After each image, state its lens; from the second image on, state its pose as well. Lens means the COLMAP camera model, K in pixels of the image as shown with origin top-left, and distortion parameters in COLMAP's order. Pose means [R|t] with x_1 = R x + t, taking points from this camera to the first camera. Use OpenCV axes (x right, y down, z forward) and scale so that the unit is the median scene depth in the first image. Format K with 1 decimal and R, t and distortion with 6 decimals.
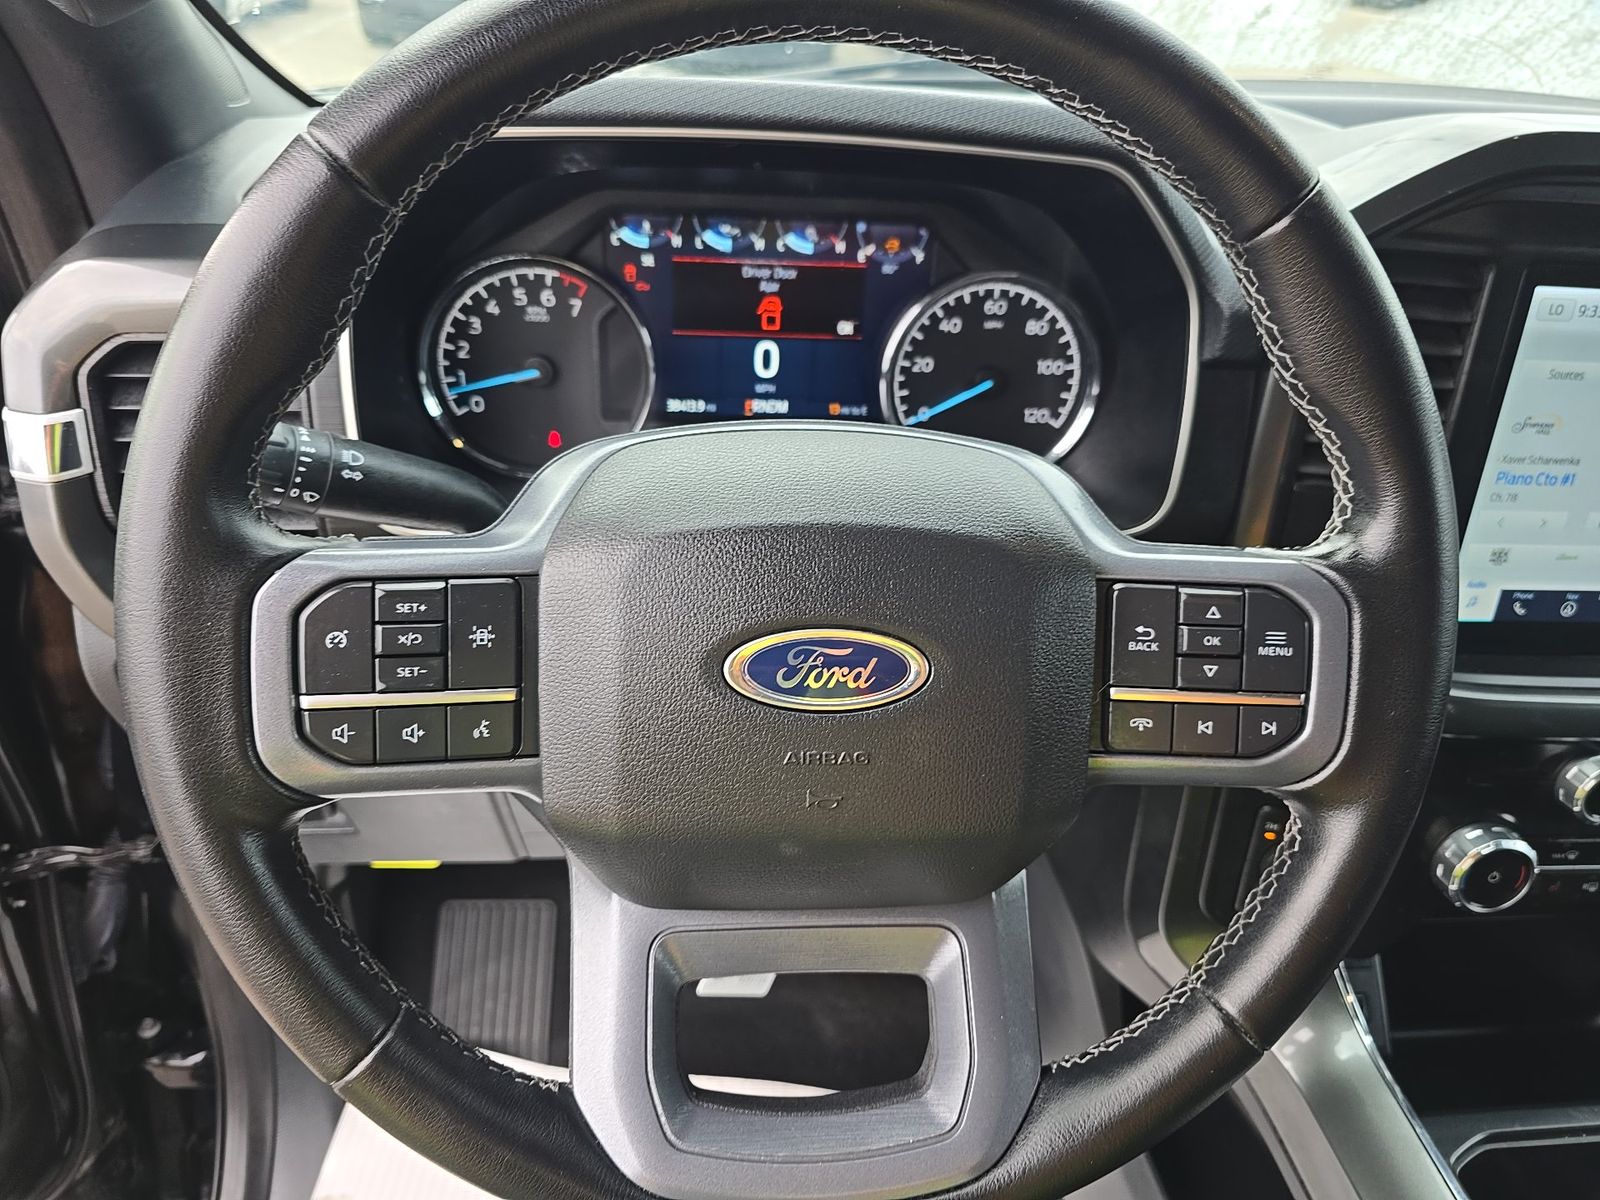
lens RADIAL K [[999.7, 0, 799.0], [0, 999.7, 558.0], [0, 0, 1]] dist [0.074547, -0.080194]
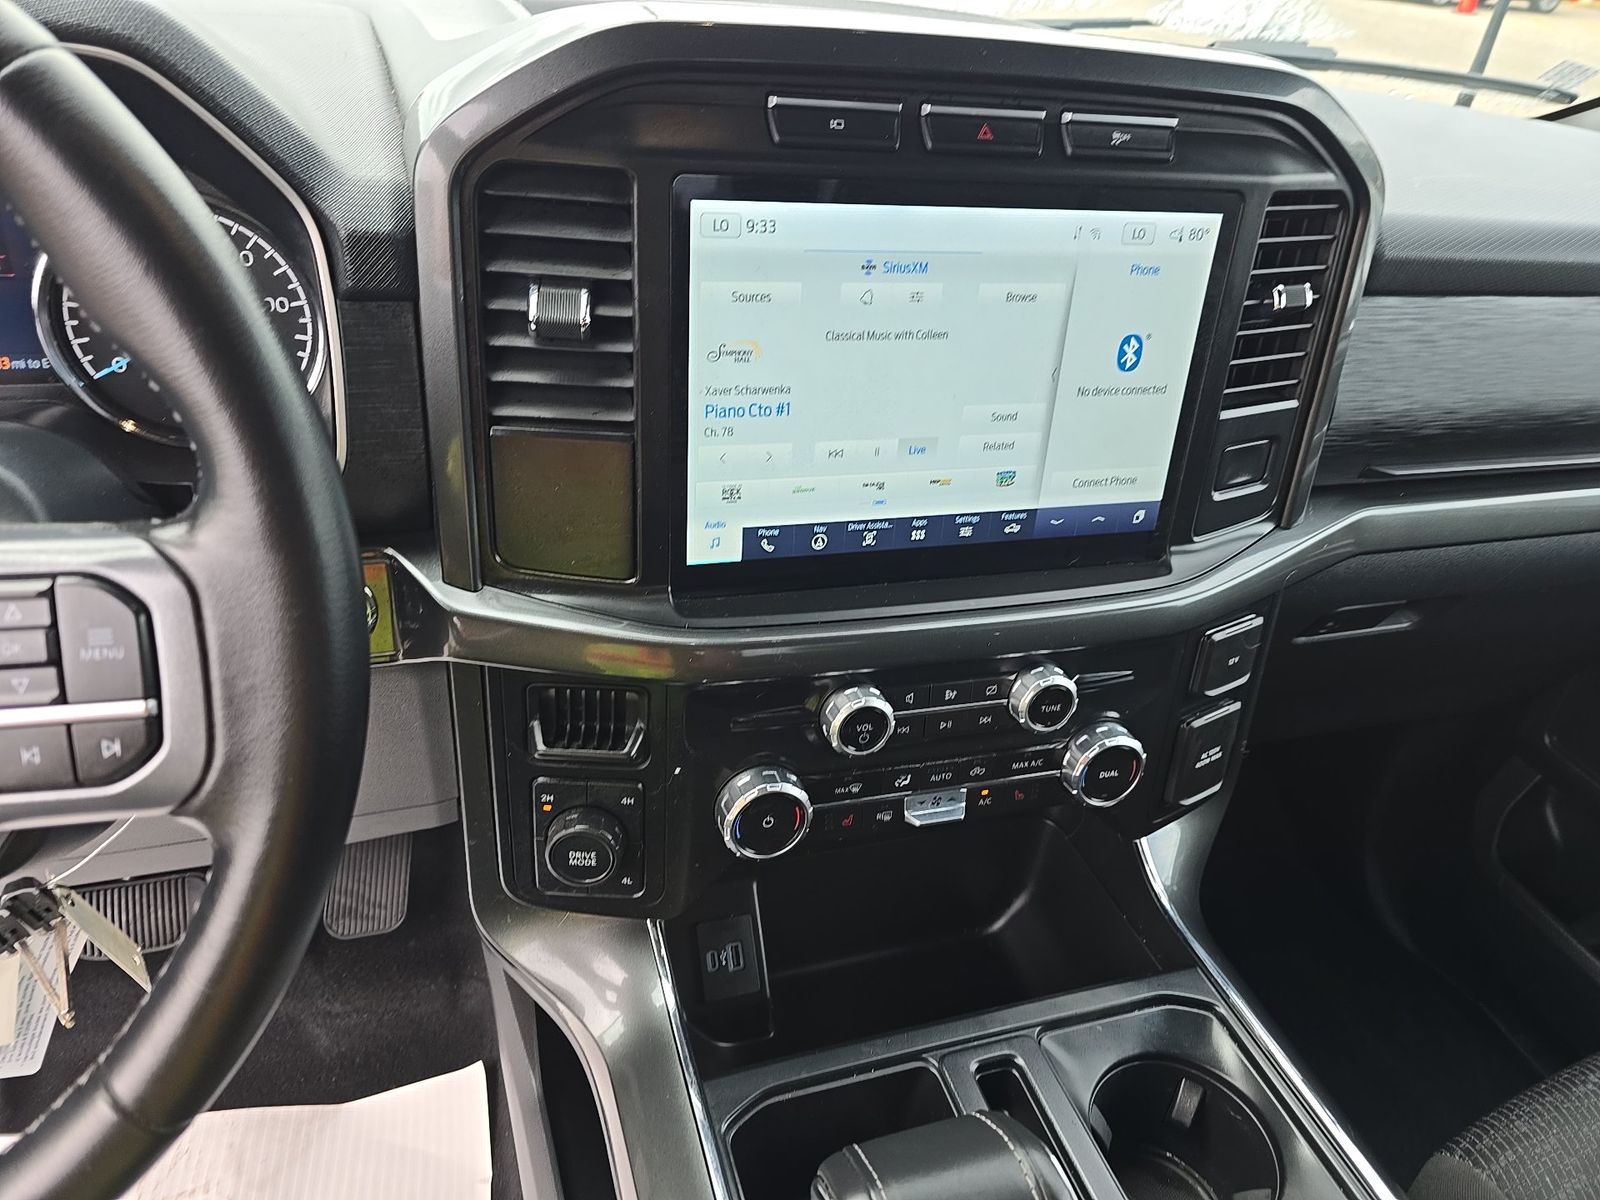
lens RADIAL K [[999.7, 0, 799.0], [0, 999.7, 558.0], [0, 0, 1]] dist [0.074547, -0.080194]
pose [[0.976254, -0.087035, 0.198378, 0.536387], [0.076499, 0.995252, 0.060182, 0.006527], [-0.202674, -0.043578, 0.978276, 0.063045]]
